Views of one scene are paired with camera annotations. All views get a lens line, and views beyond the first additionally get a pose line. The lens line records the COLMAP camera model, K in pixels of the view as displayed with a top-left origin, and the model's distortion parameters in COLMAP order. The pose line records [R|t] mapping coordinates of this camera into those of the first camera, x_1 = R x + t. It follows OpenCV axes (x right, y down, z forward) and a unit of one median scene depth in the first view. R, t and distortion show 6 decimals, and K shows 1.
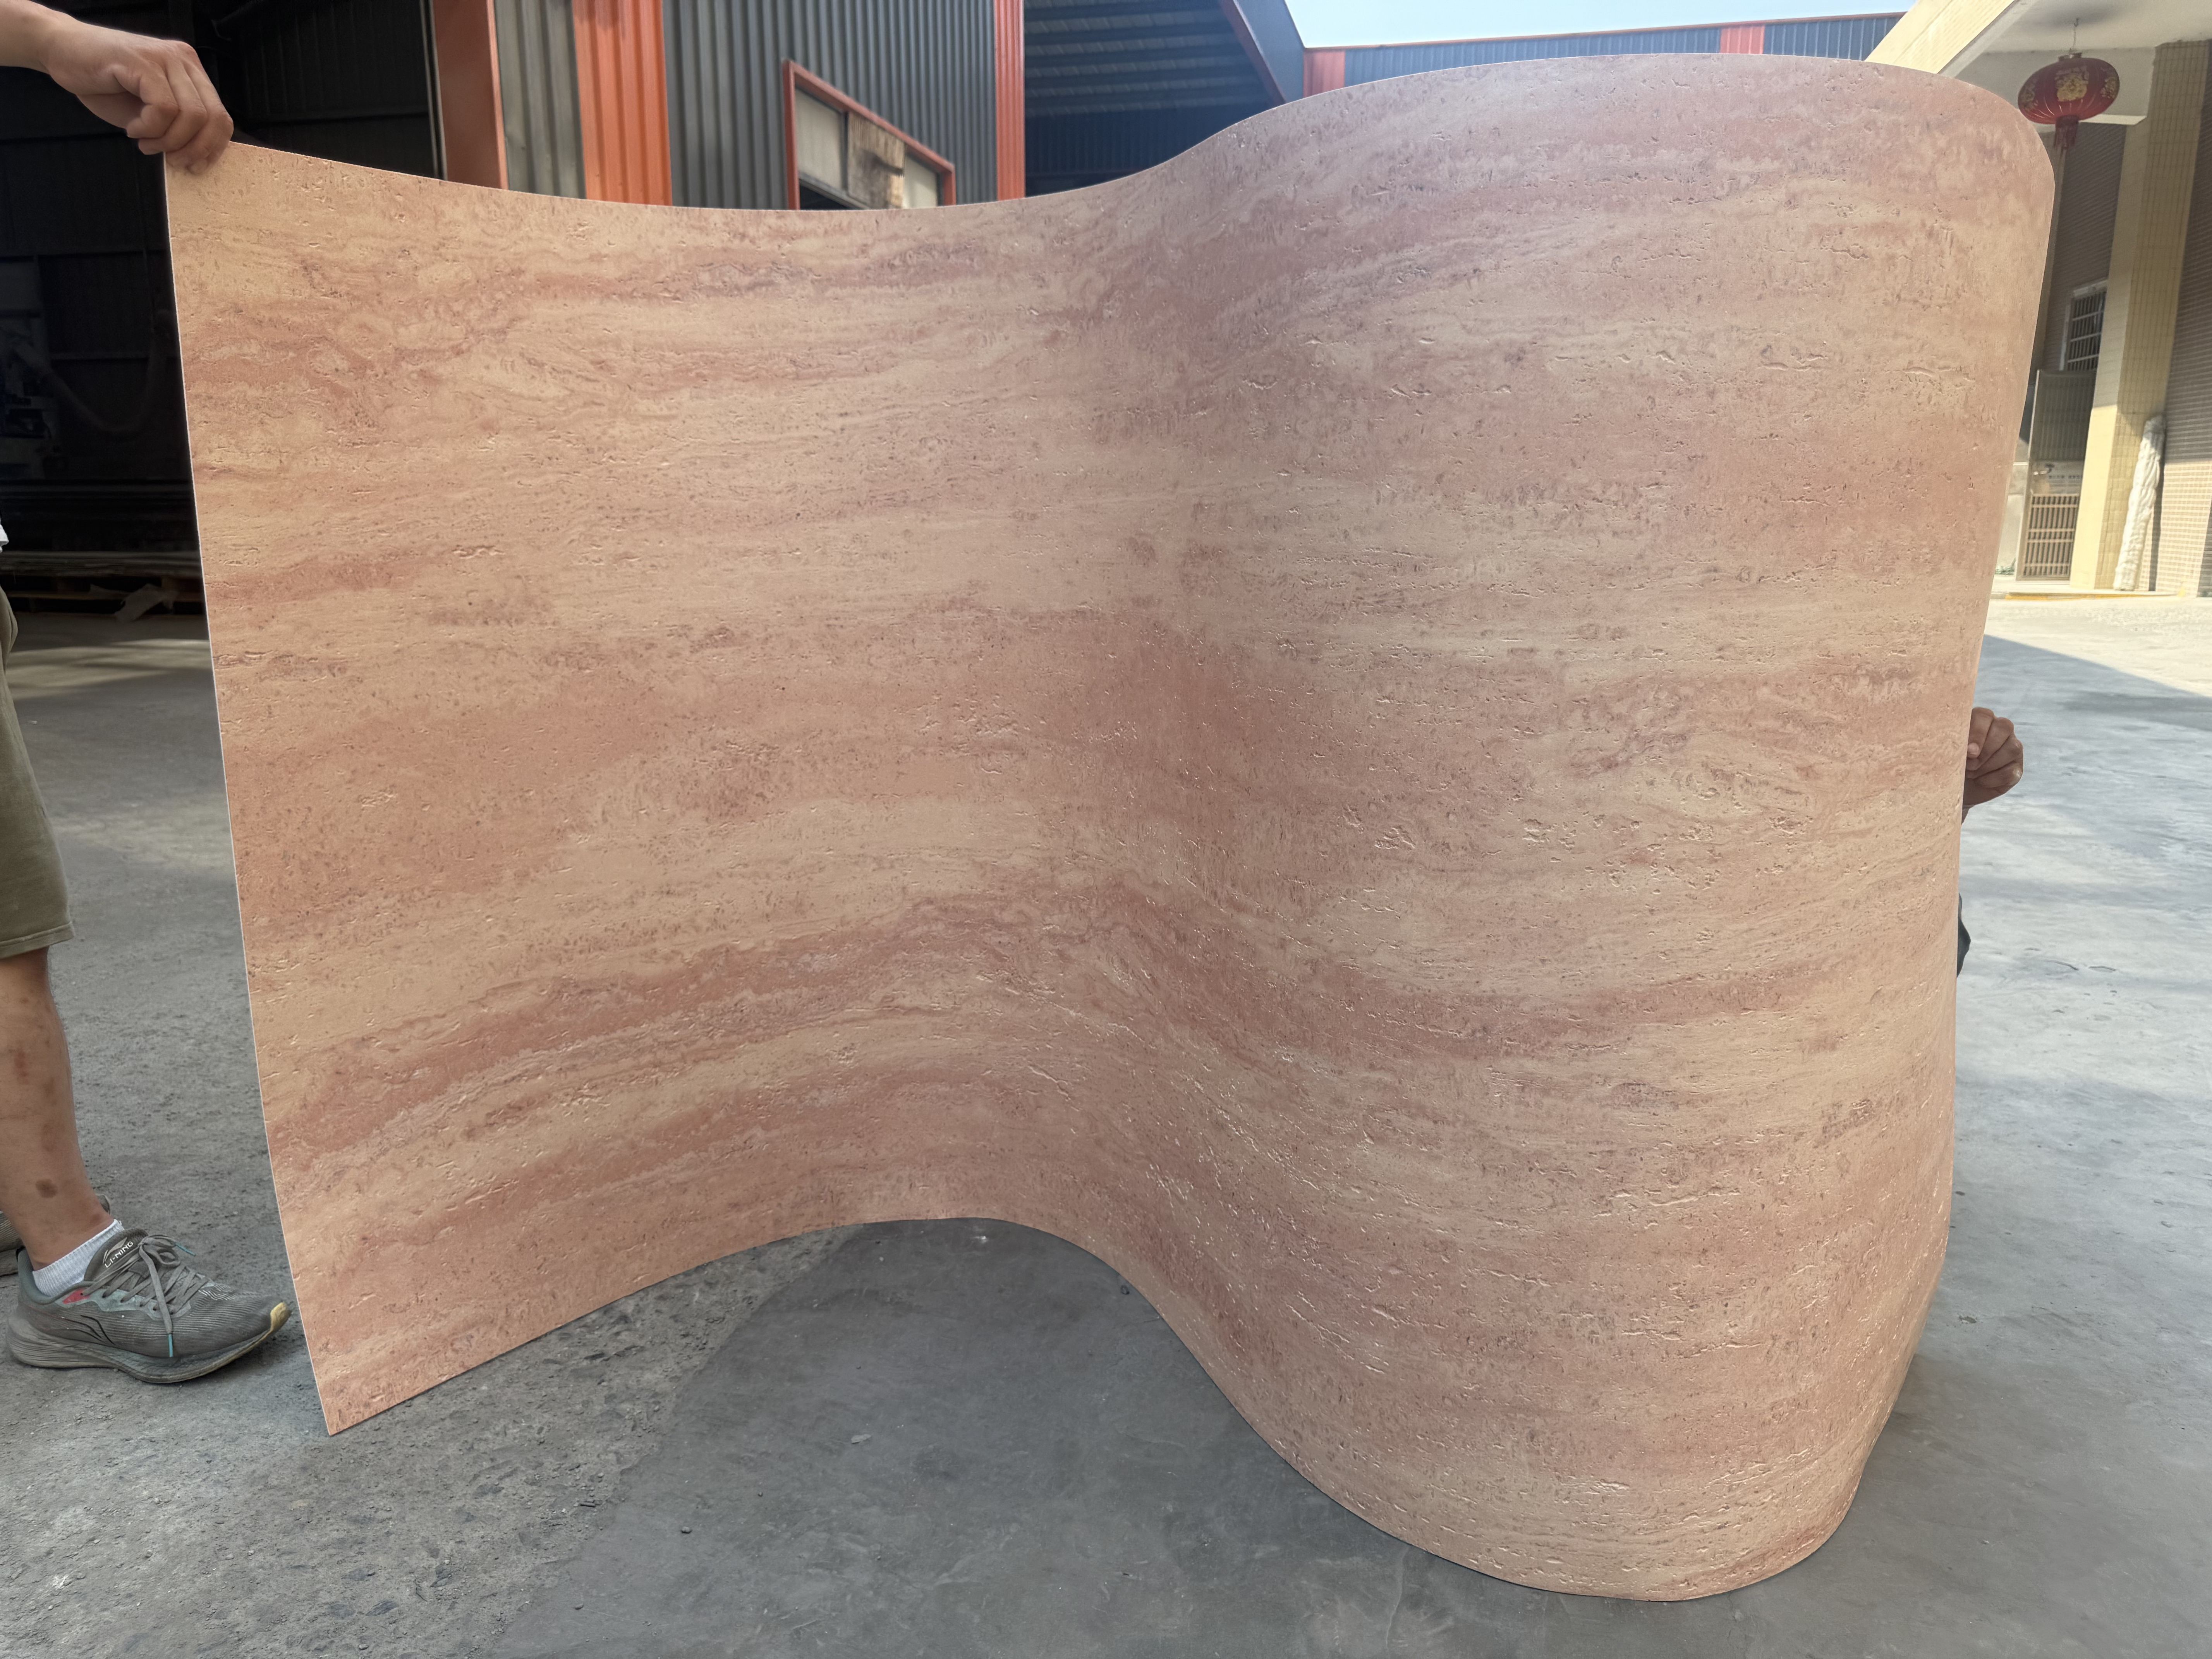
lens RADIAL K [[1614.9, 0, 1106.1], [0, 1614.9, 847.3], [0, 0, 1]] dist [-0.010633, 0.001838]
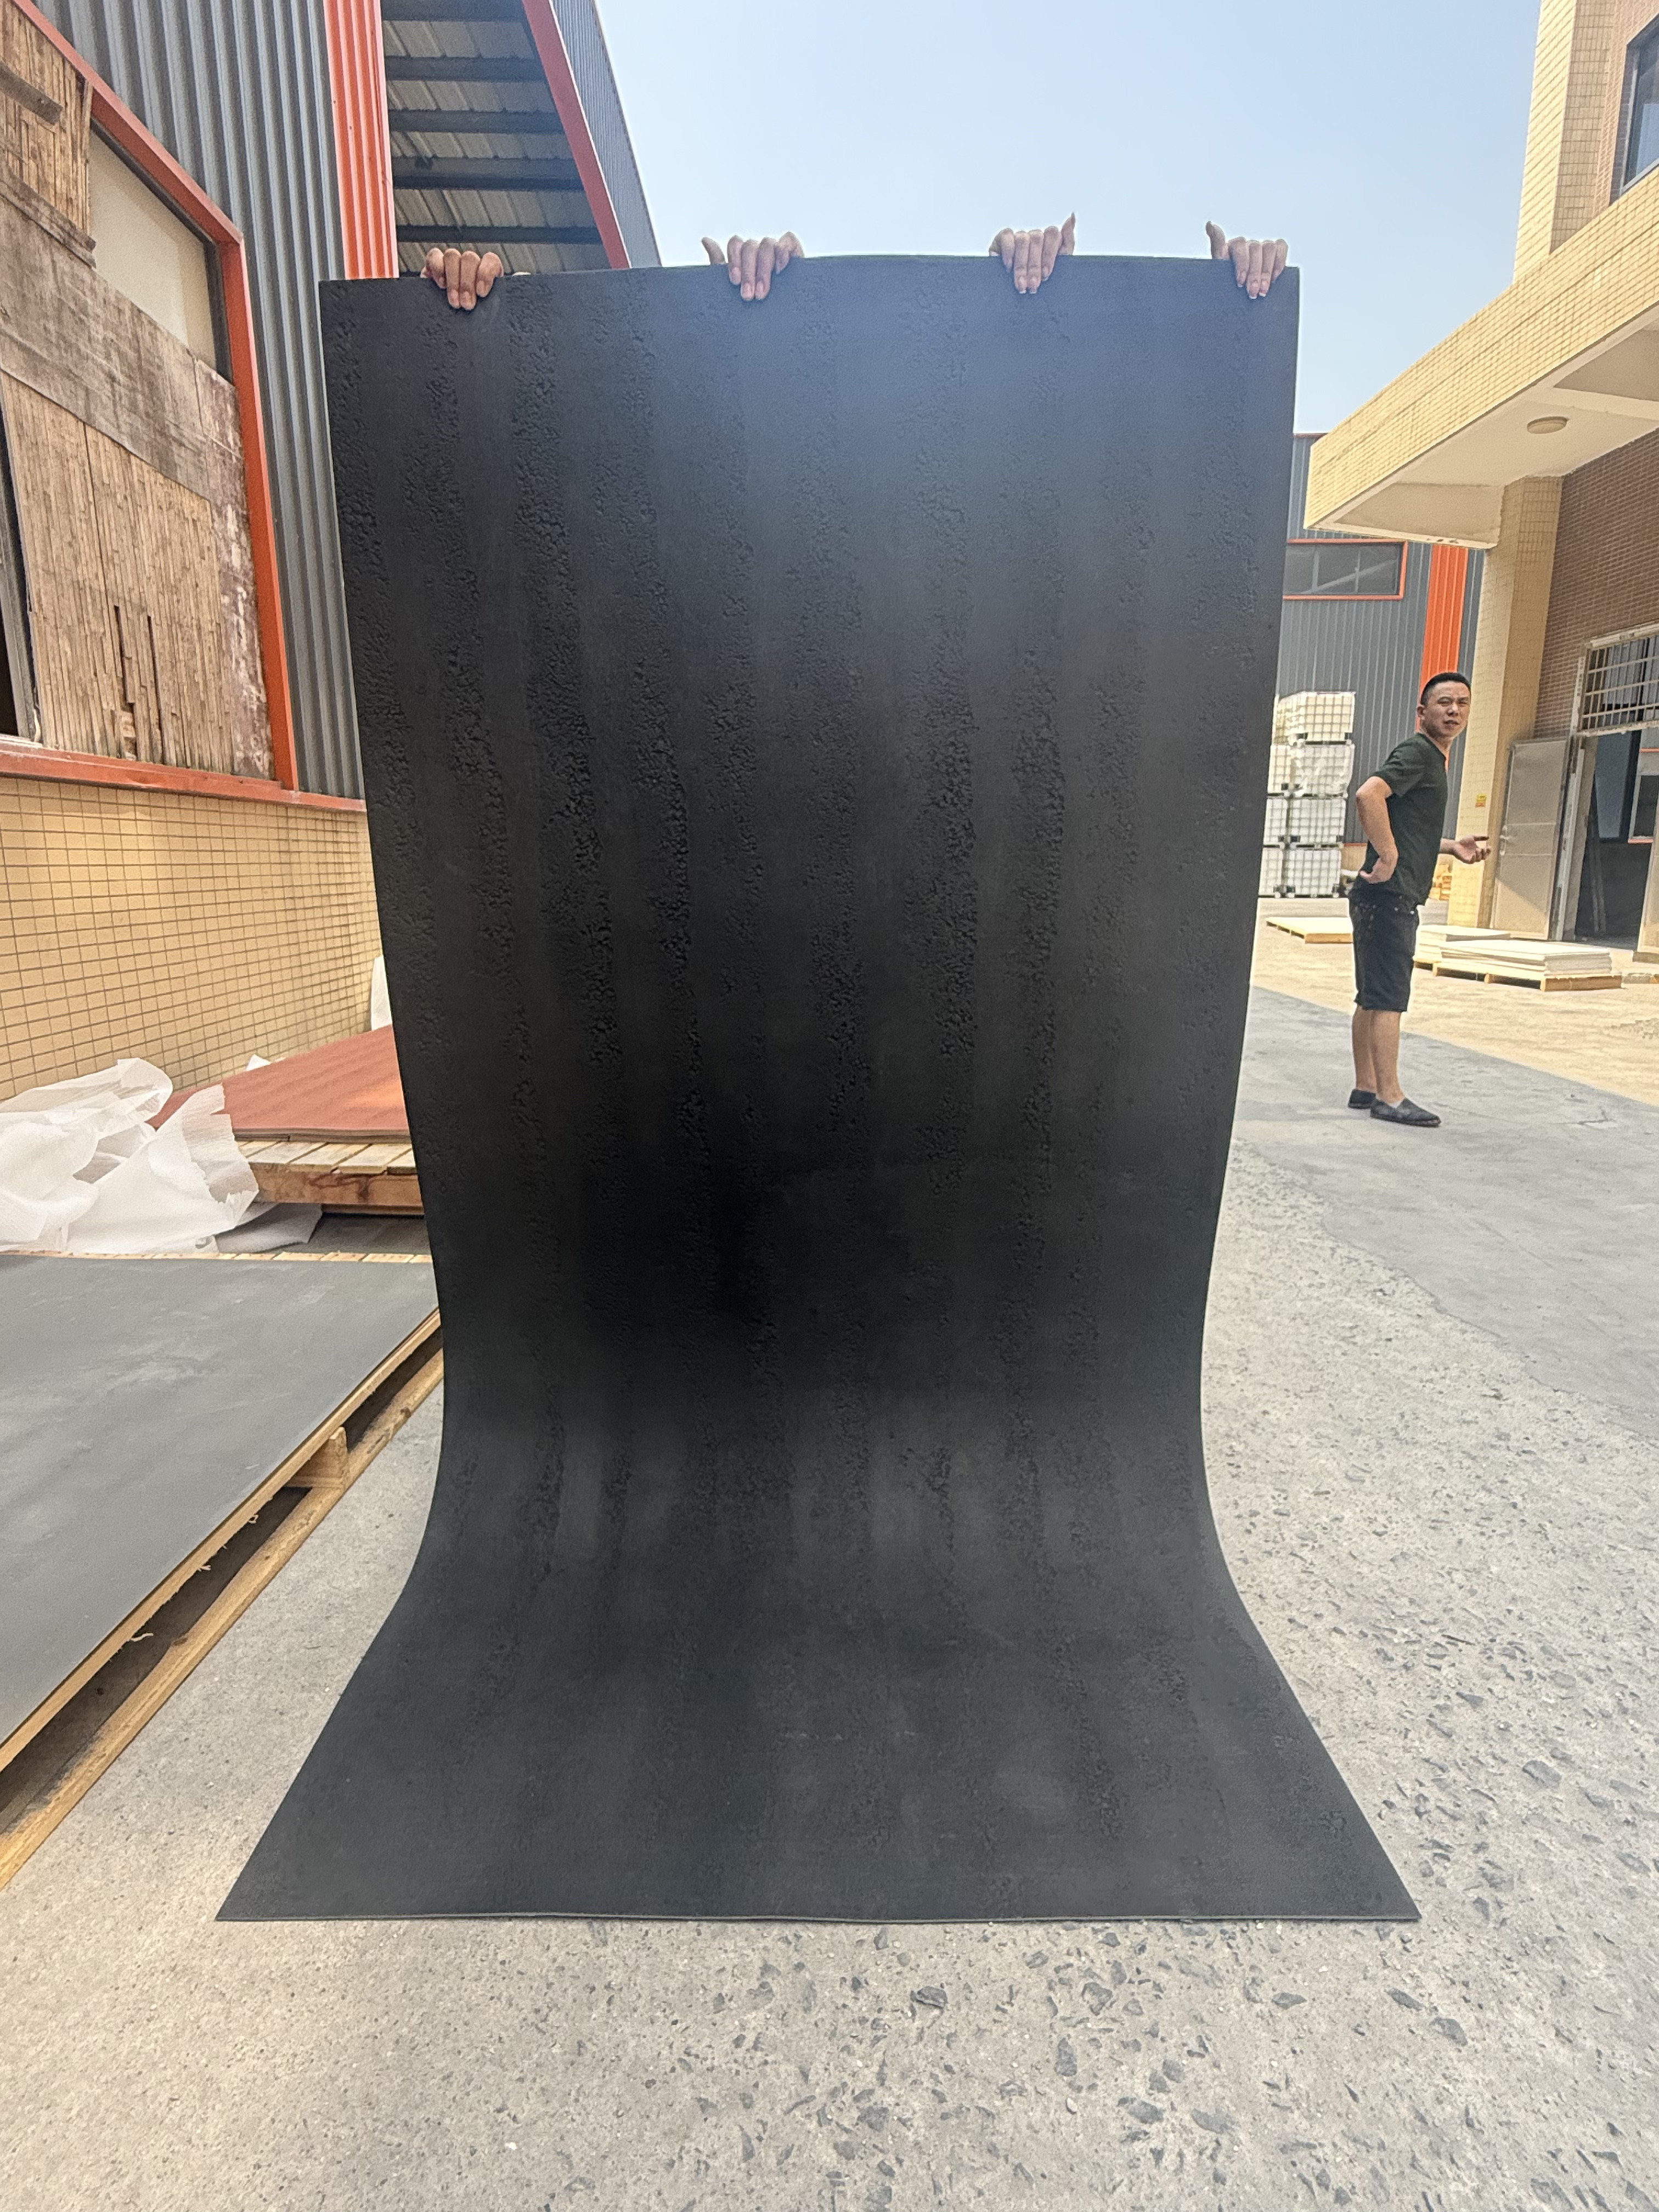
lens RADIAL K [[1187.1, 0, 833.5], [0, 1187.1, 1103.7], [0, 0, 1]] dist [0.003751, -0.000654]
pose [[0.968237, -0.052065, 0.244554, -0.140787], [0.052946, 0.998593, 0.002974, -1.005205], [-0.244364, 0.010069, 0.969631, 4.287820]]
